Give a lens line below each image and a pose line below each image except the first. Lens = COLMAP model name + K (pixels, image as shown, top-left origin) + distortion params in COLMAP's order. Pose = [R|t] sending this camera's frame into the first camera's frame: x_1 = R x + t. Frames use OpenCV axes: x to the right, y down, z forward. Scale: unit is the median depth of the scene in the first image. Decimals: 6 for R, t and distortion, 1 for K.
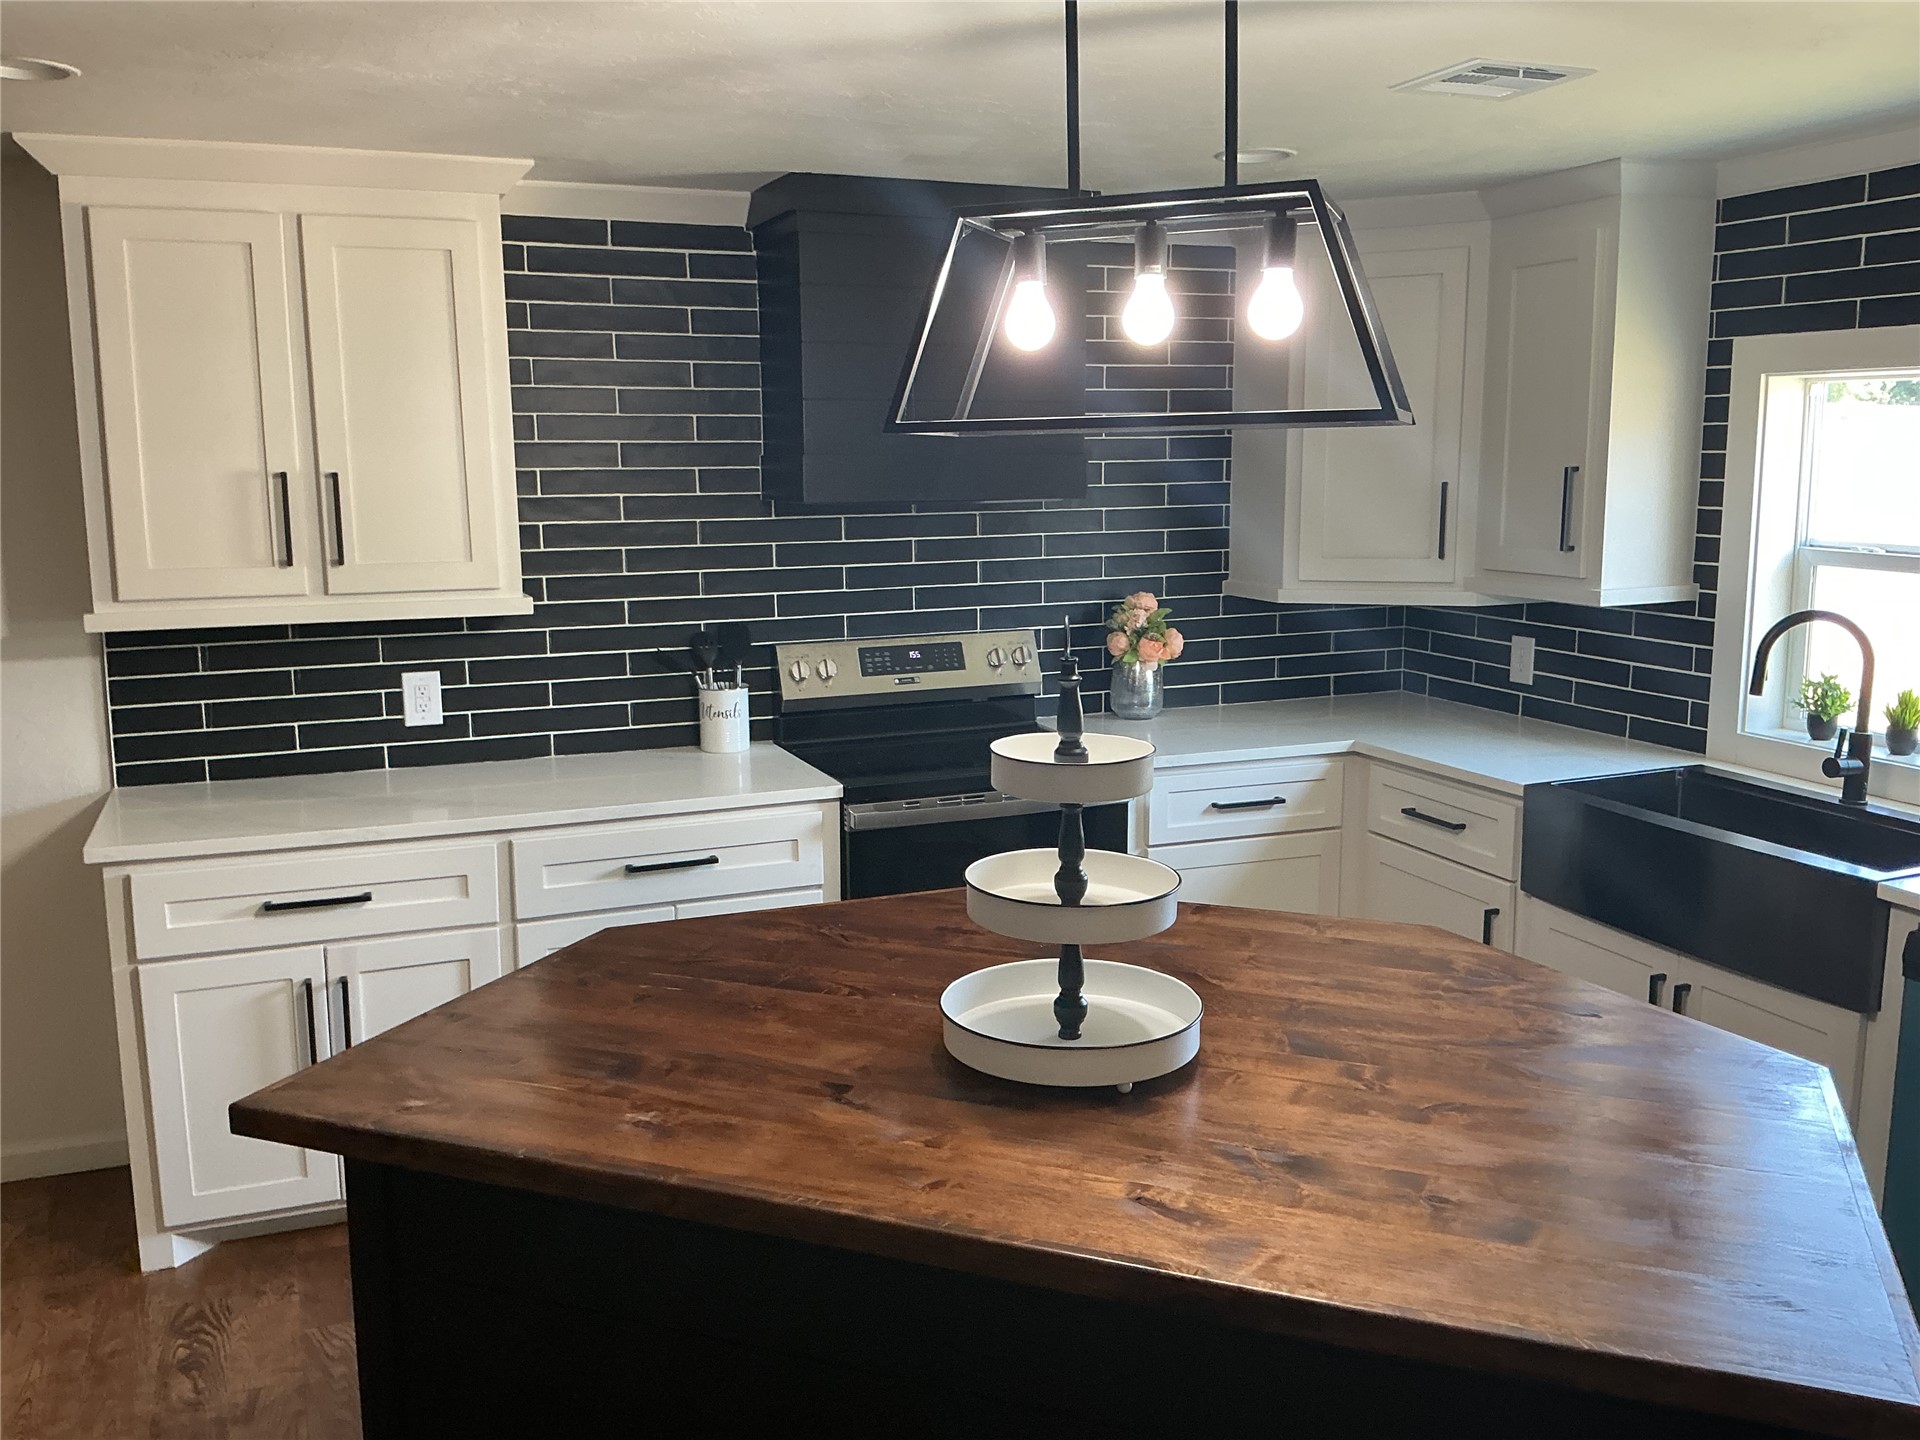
lens RADIAL K [[1593.5, 0, 960.1], [0, 1593.5, 713.3], [0, 0, 1]] dist [0.155179, -0.335500]
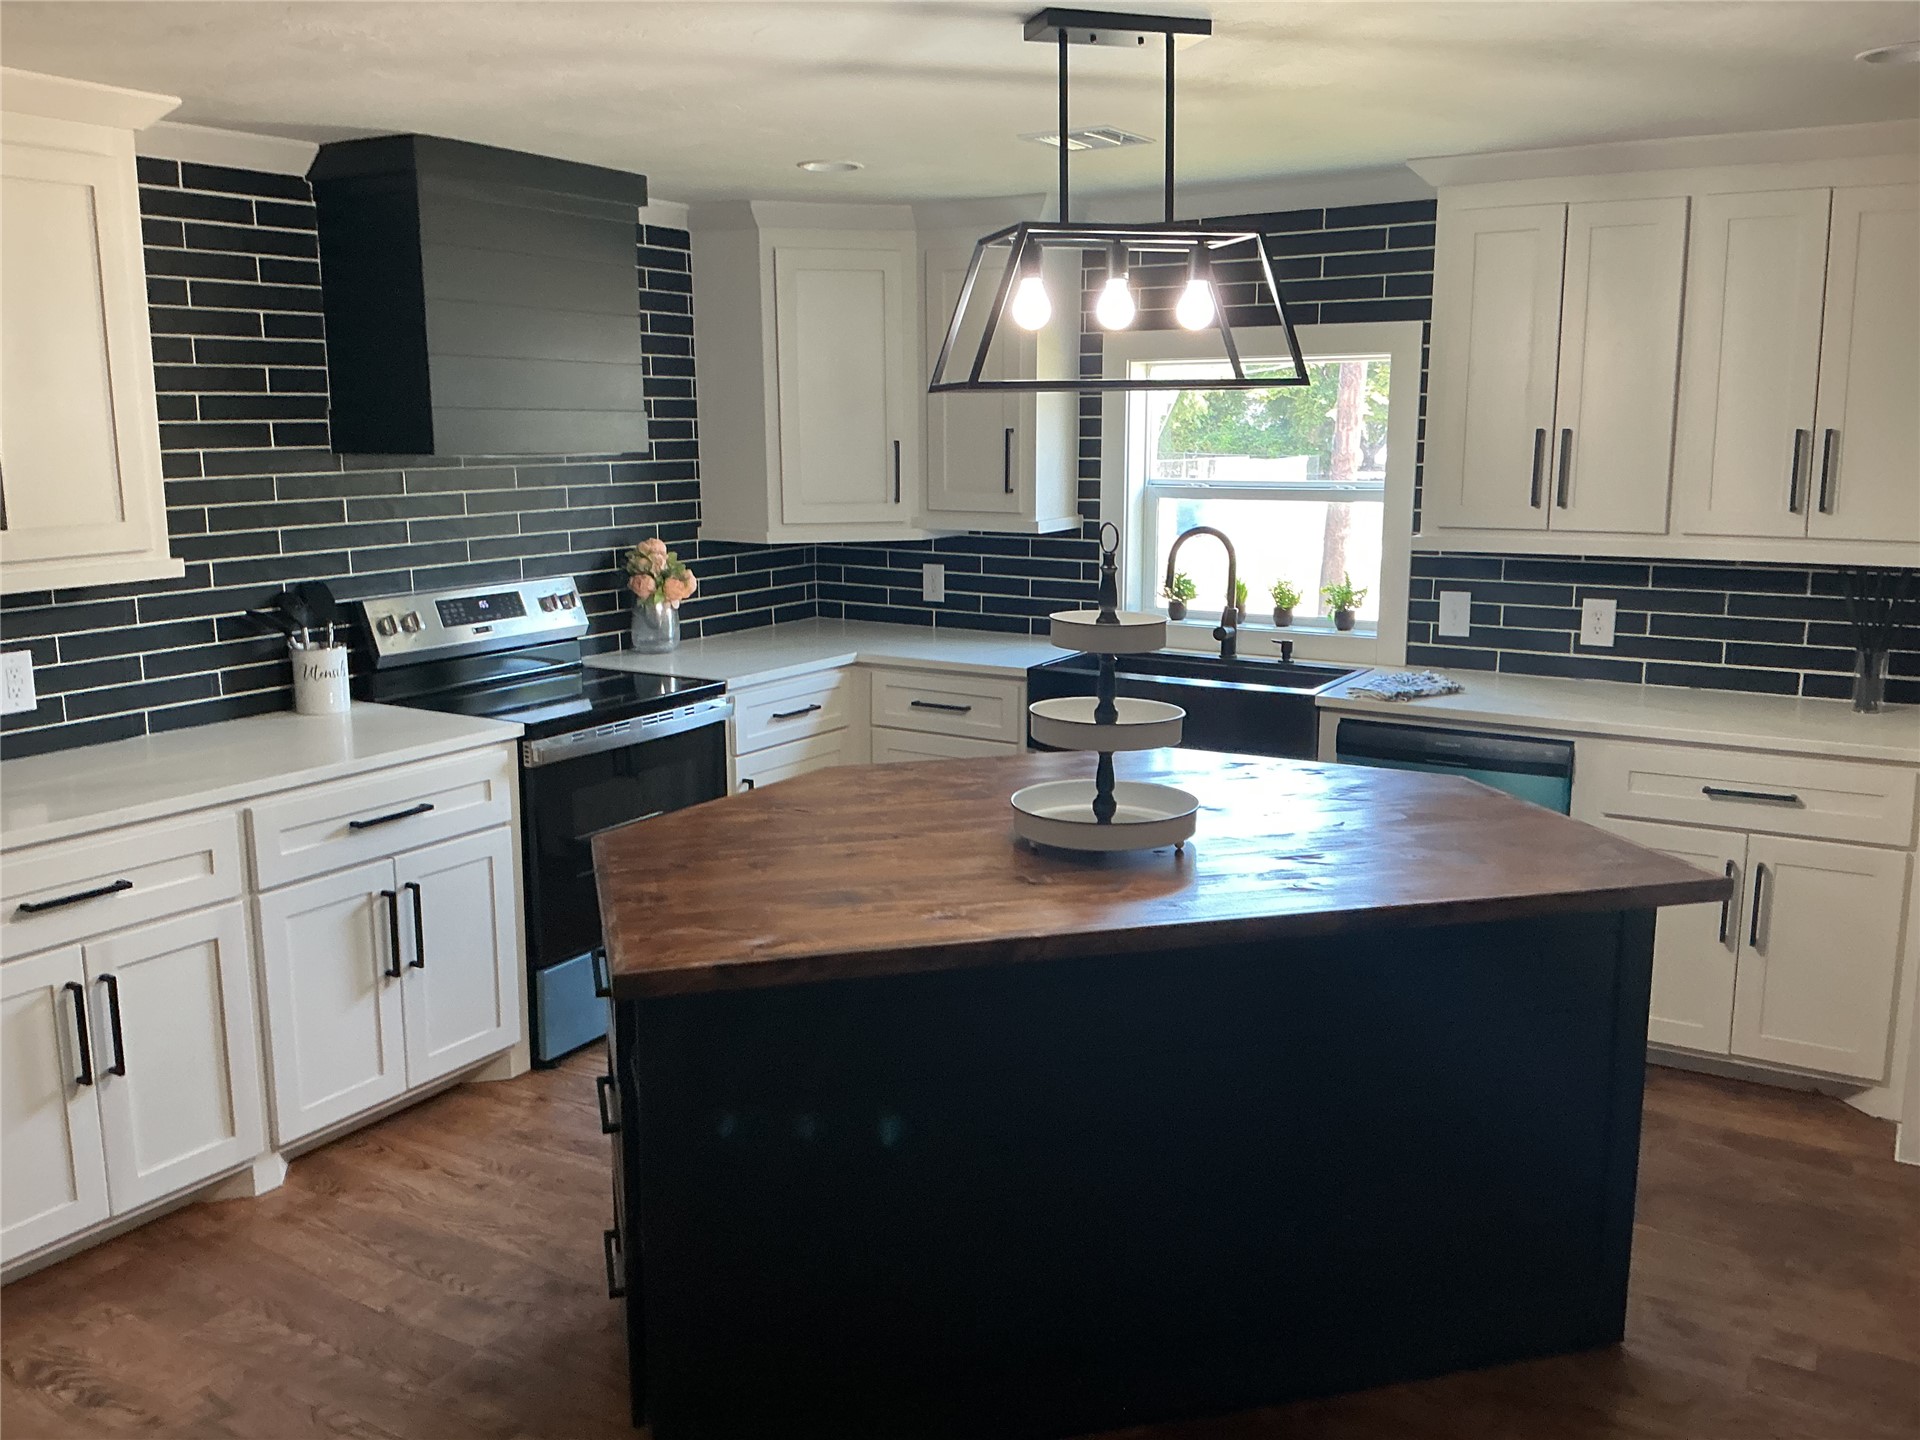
lens RADIAL K [[1593.5, 0, 960.1], [0, 1593.5, 713.3], [0, 0, 1]] dist [0.155179, -0.335500]
pose [[0.804404, -0.101497, 0.585349, -0.418144], [0.091393, 0.994711, 0.046883, 0.013229], [-0.587011, 0.015784, 0.809425, -0.026789]]
